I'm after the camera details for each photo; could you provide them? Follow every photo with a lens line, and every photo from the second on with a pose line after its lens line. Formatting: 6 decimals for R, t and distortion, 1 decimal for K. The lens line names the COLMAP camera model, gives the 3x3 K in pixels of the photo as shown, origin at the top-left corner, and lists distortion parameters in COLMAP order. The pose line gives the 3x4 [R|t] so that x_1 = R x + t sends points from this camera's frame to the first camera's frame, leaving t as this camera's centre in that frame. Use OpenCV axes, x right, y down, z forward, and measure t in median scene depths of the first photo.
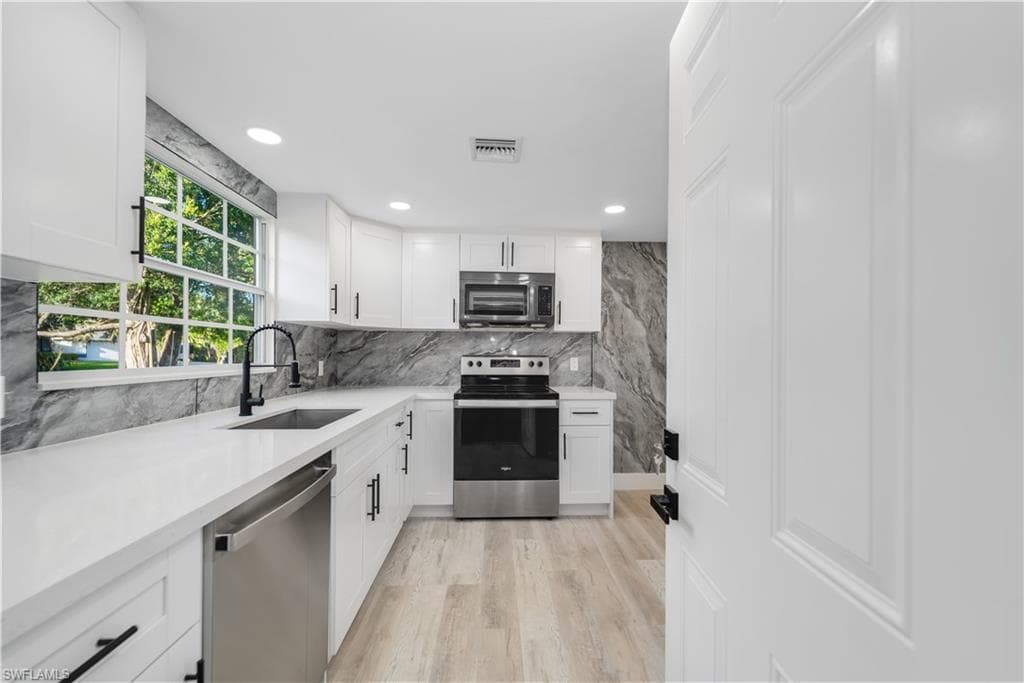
lens RADIAL K [[419.2, 0, 512.1], [0, 419.2, 347.2], [0, 0, 1]] dist [-0.001018, -0.000327]
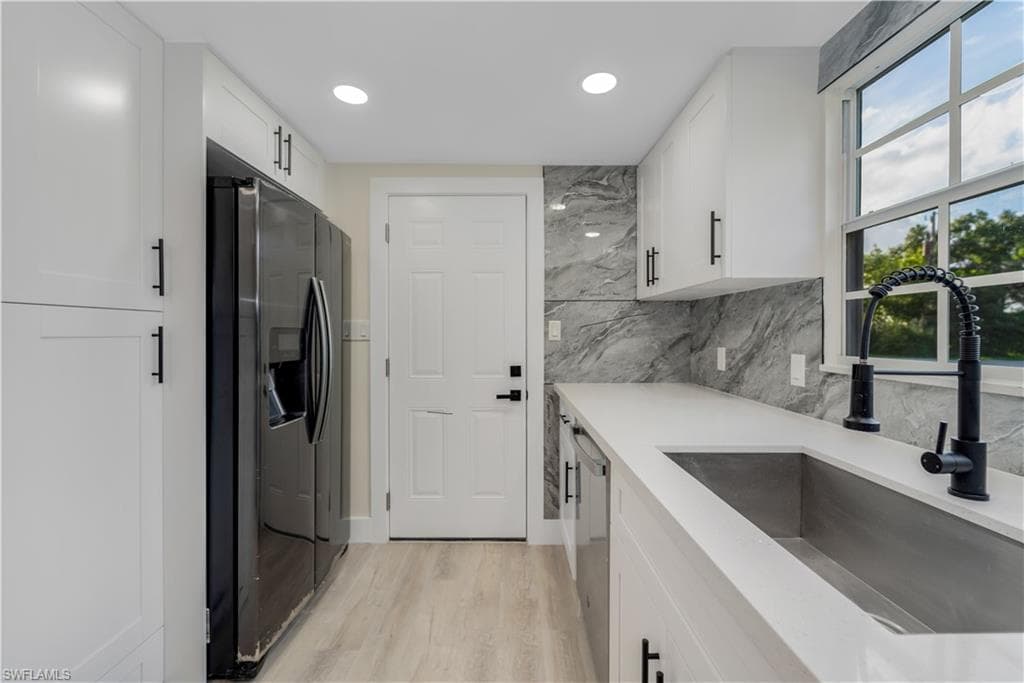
lens RADIAL K [[419.2, 0, 510.8], [0, 419.2, 335.0], [0, 0, 1]] dist [-0.001018, -0.000327]
pose [[-0.999394, -0.006951, 0.034104, -0.255719], [-0.007223, 0.999943, -0.007866, 0.017330], [-0.034047, -0.008107, -0.999387, 1.764825]]
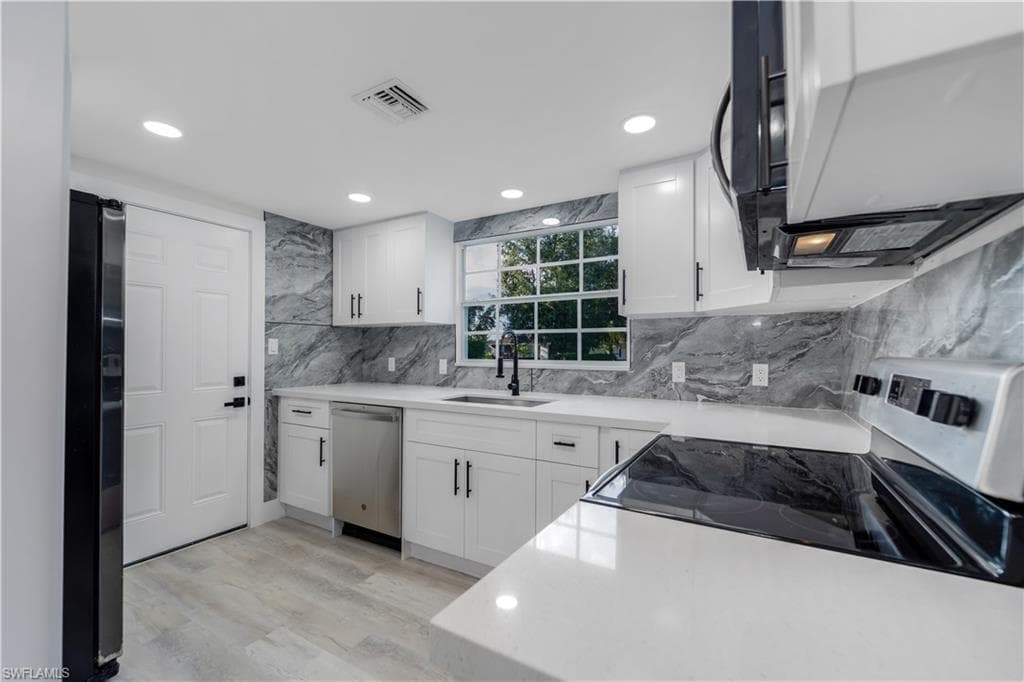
lens RADIAL K [[419.2, 0, 515.3], [0, 419.2, 345.3], [0, 0, 1]] dist [-0.001018, -0.000327]
pose [[-0.531153, -0.017974, -0.847085, 0.708184], [0.004955, 0.999692, -0.024319, 0.034759], [0.847261, -0.017115, -0.530900, 2.183862]]
